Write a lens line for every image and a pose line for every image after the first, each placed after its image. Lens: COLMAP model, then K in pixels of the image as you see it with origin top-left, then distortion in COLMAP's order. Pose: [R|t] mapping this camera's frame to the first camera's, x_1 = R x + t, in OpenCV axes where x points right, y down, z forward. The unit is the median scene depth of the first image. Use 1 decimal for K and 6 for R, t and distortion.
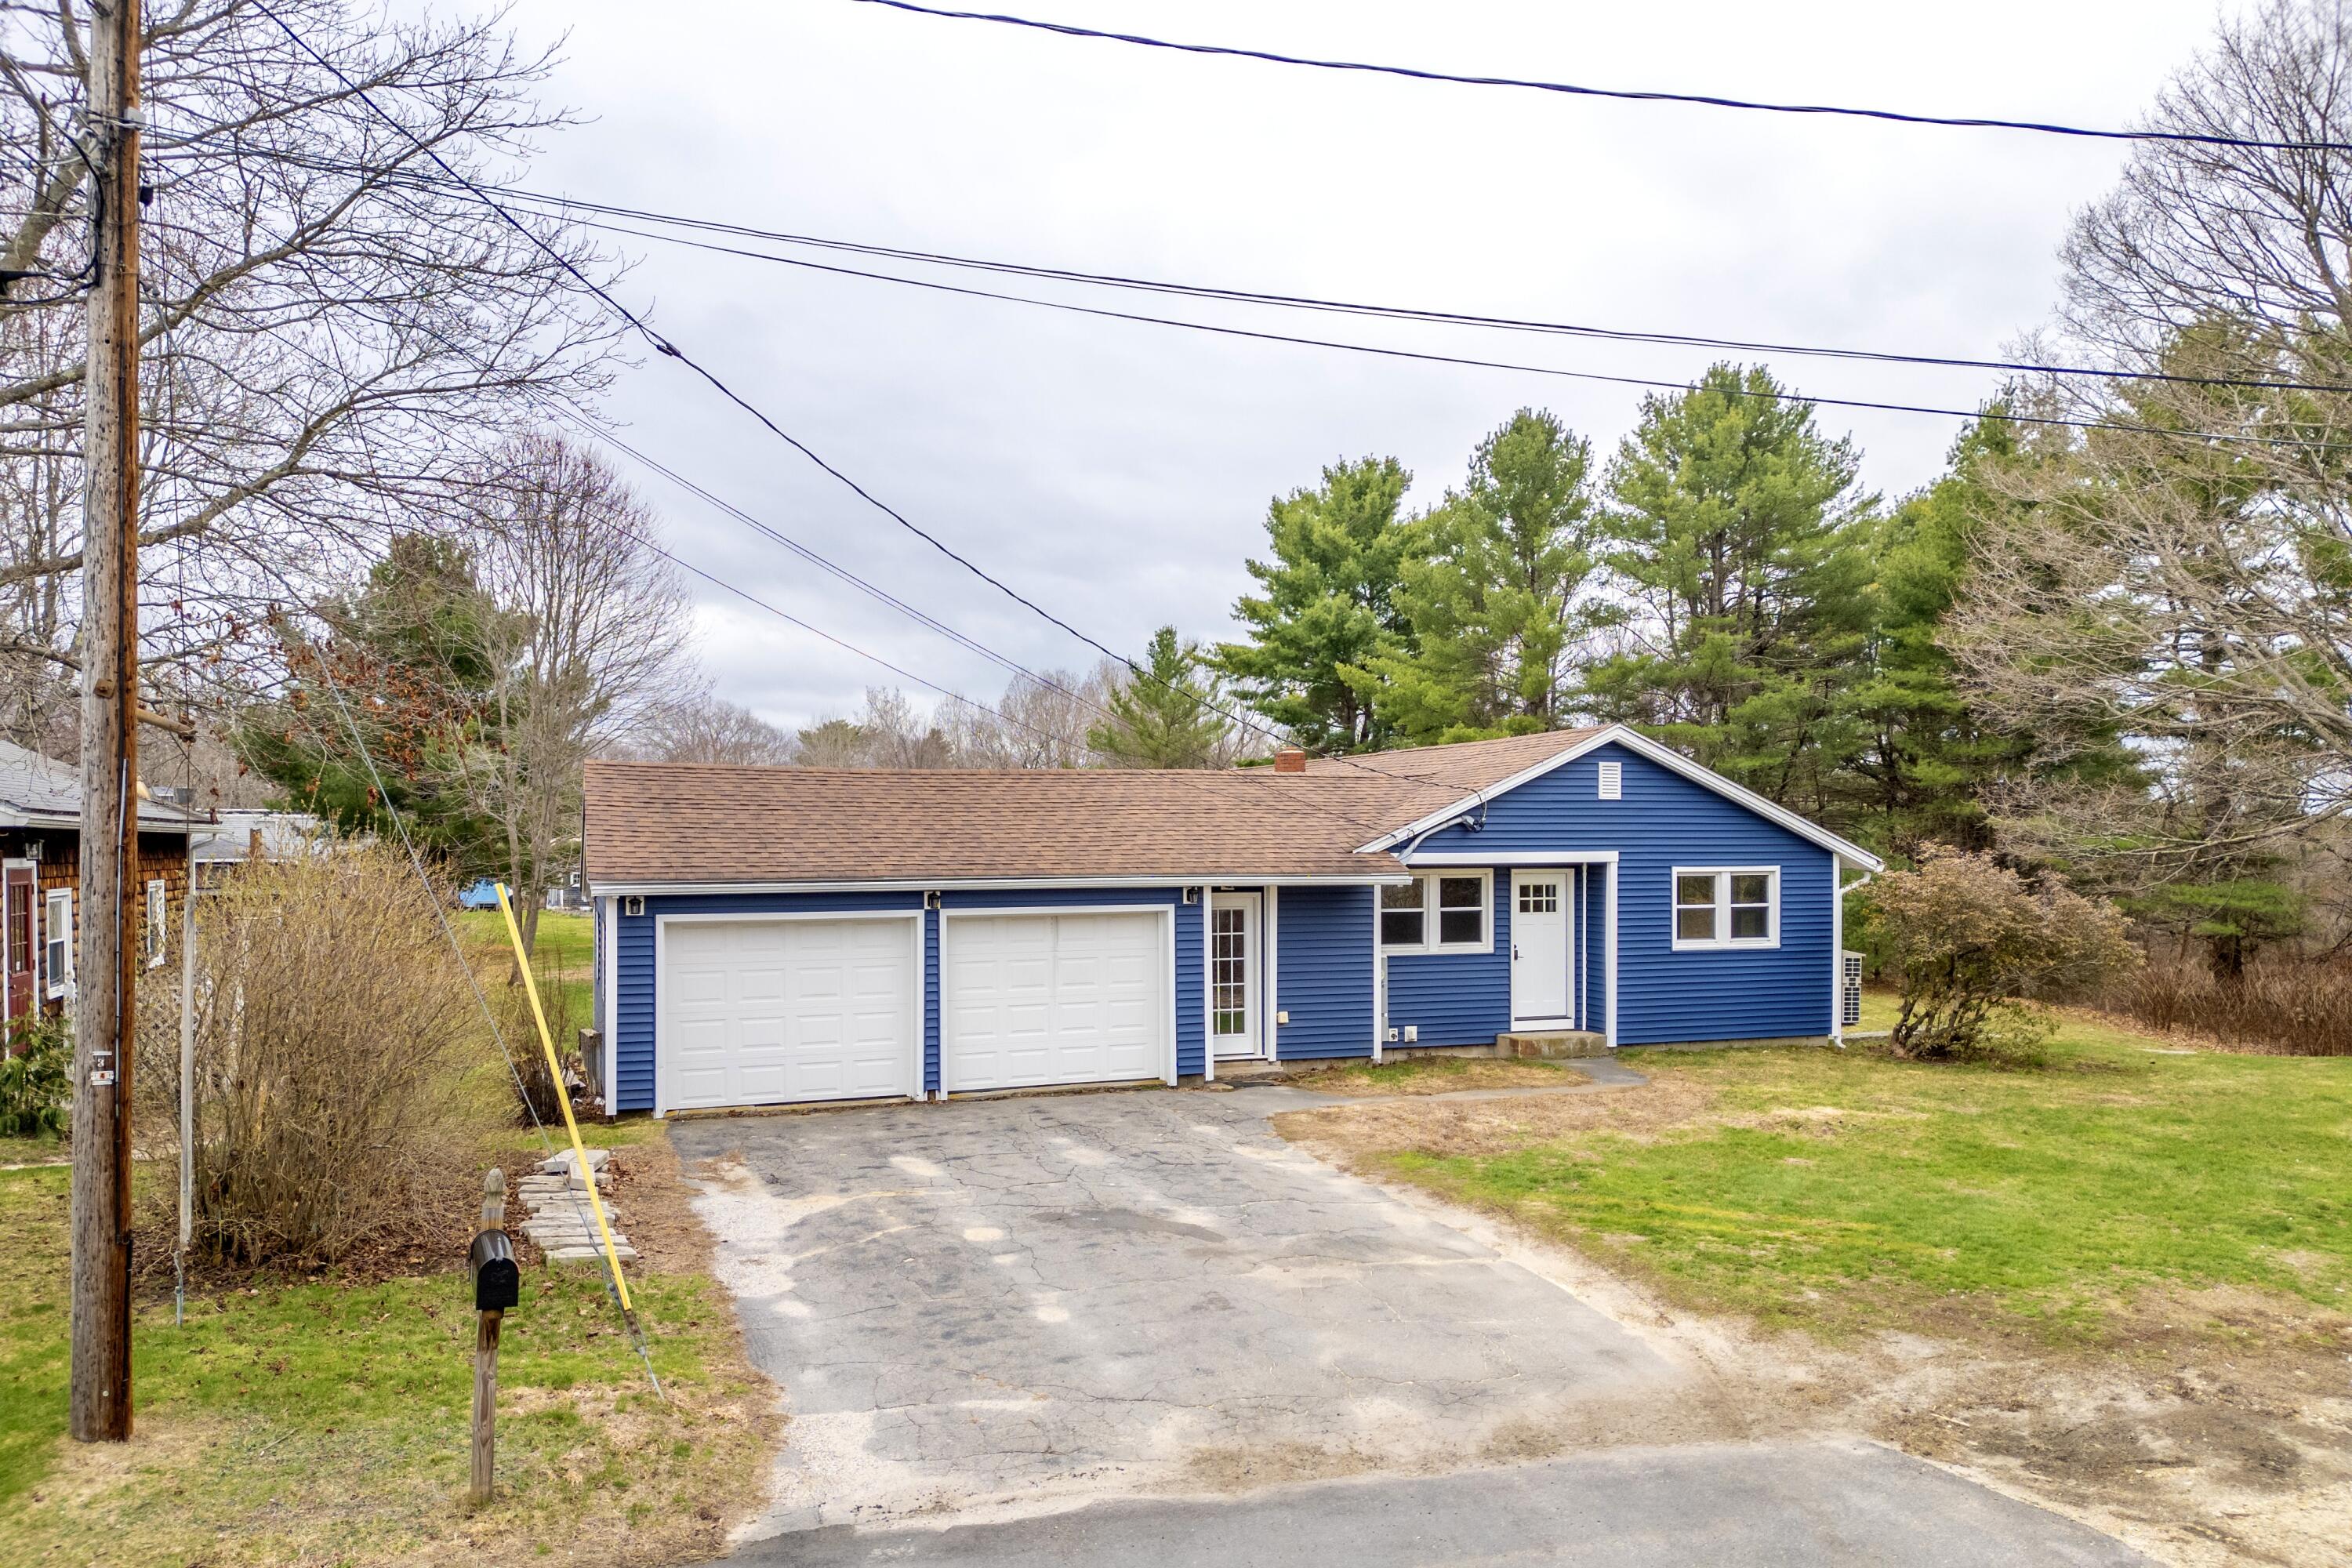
lens RADIAL K [[1606.1, 0, 1170.8], [0, 1606.1, 824.8], [0, 0, 1]] dist [0.084331, -0.087778]
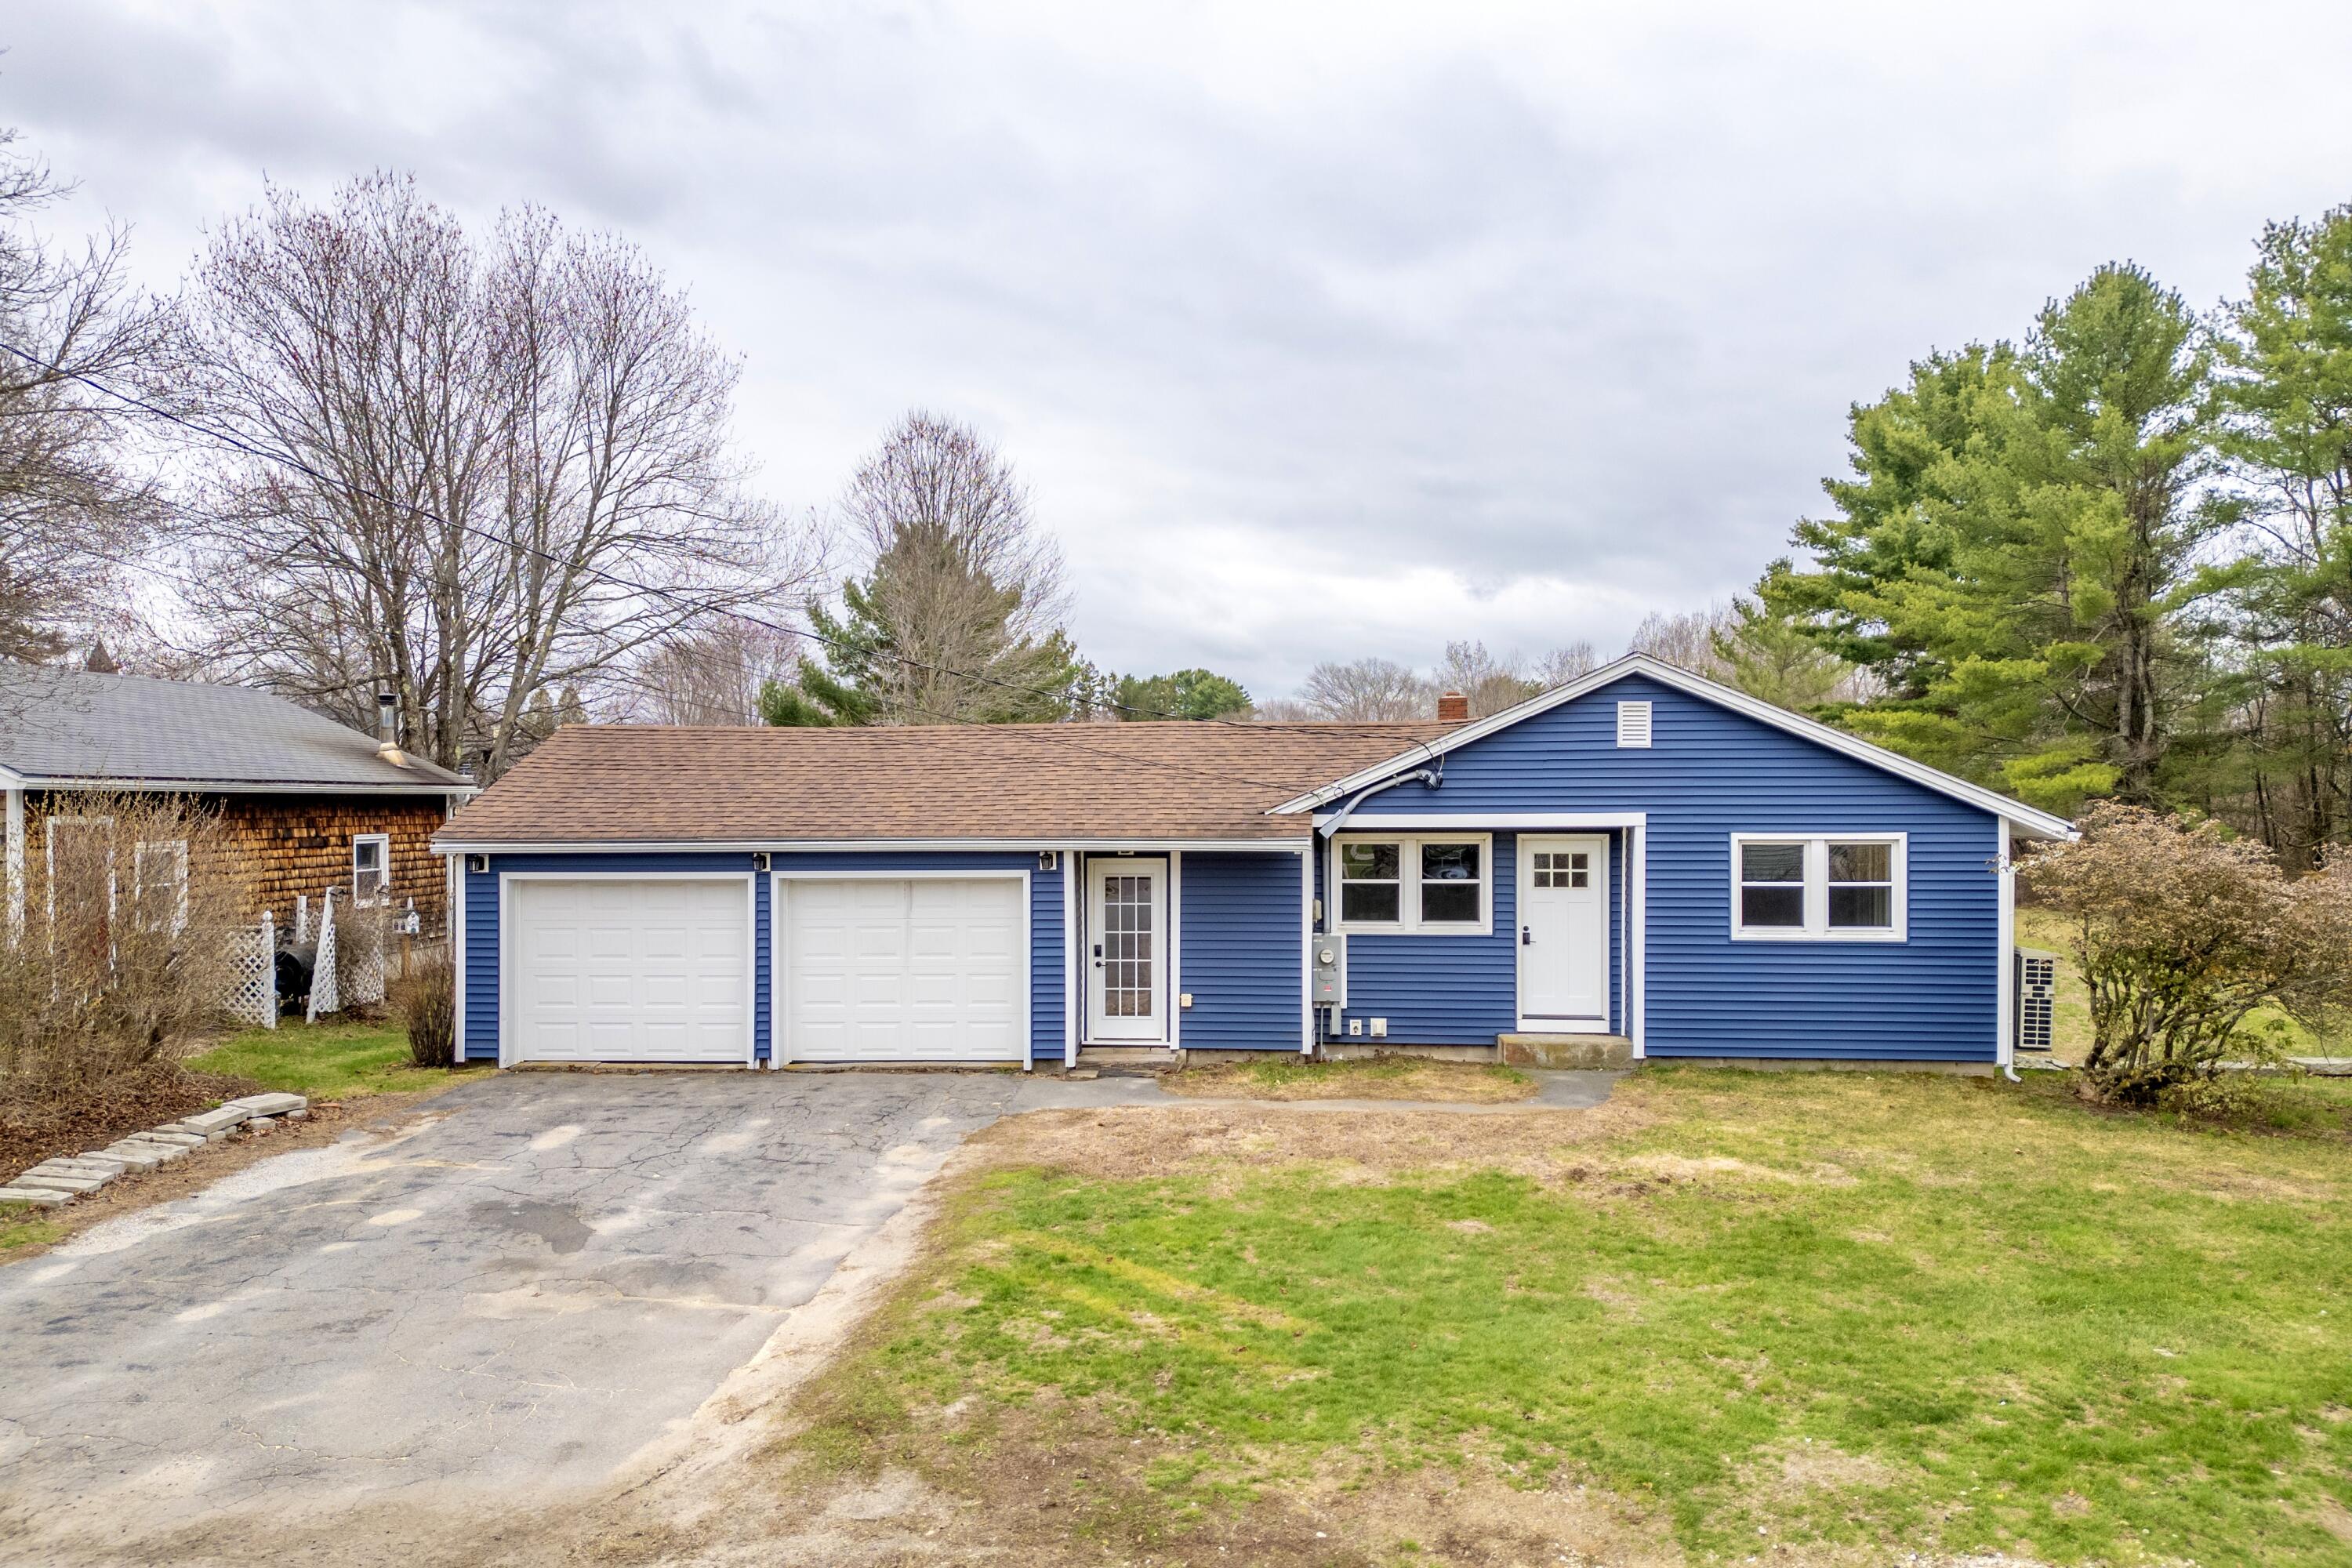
lens RADIAL K [[1611.3, 0, 1176.0], [0, 1611.3, 784.0], [0, 0, 1]] dist [0.078252, -0.076105]
pose [[0.909976, -0.004344, -0.414639, 0.443507], [0.005286, 0.999985, 0.001124, 0.000168], [0.414628, -0.003215, 0.909985, 0.199564]]
